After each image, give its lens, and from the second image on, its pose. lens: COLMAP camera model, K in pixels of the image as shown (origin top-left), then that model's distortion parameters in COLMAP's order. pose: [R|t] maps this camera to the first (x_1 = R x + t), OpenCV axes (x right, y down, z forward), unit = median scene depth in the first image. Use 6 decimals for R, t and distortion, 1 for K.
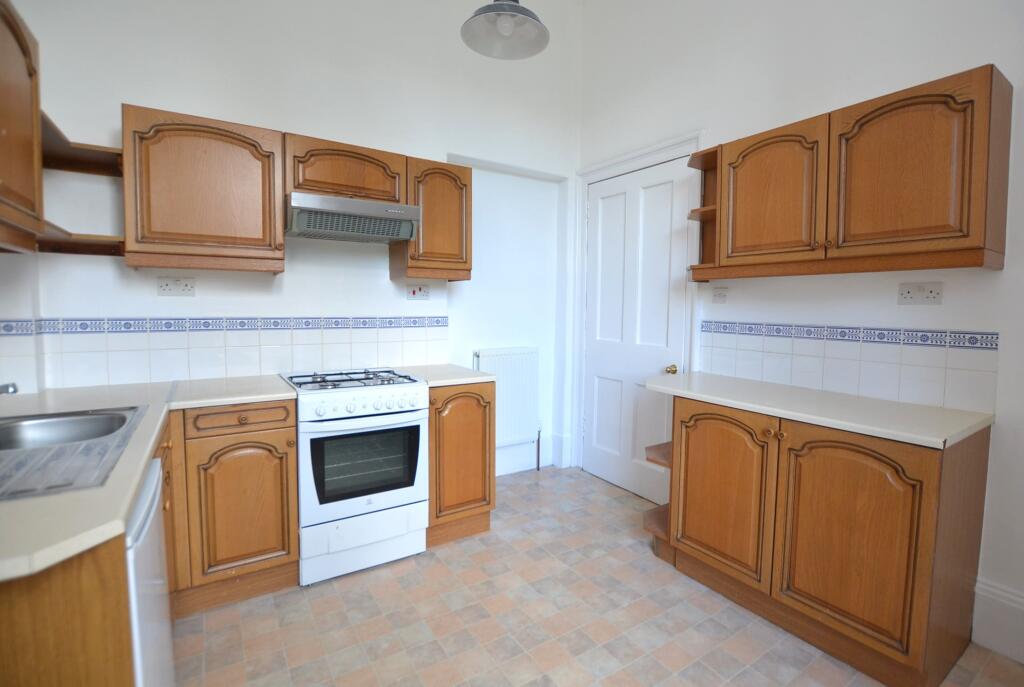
lens RADIAL K [[481.4, 0, 516.4], [0, 481.4, 331.6], [0, 0, 1]] dist [-0.024780, 0.000106]
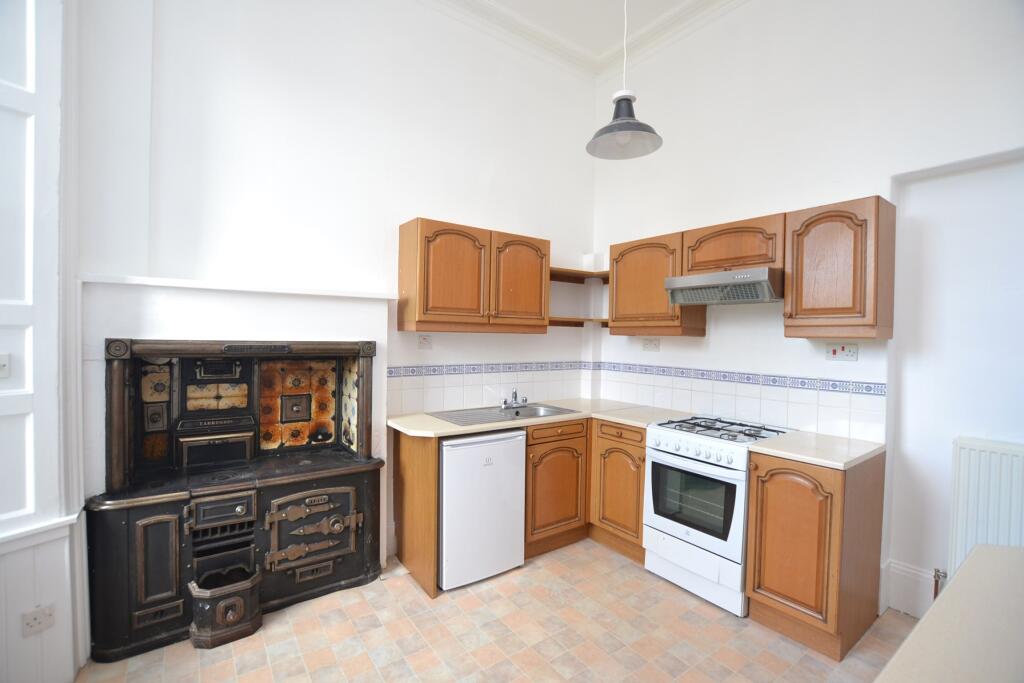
lens RADIAL K [[451.8, 0, 512.0], [0, 451.8, 341.5], [0, 0, 1]] dist [-0.024024, -0.000009]
pose [[0.047016, 0.002221, -0.998892, 0.745976], [-0.071689, 0.997426, -0.001156, -0.074331], [0.996318, 0.071664, 0.047054, 0.483910]]
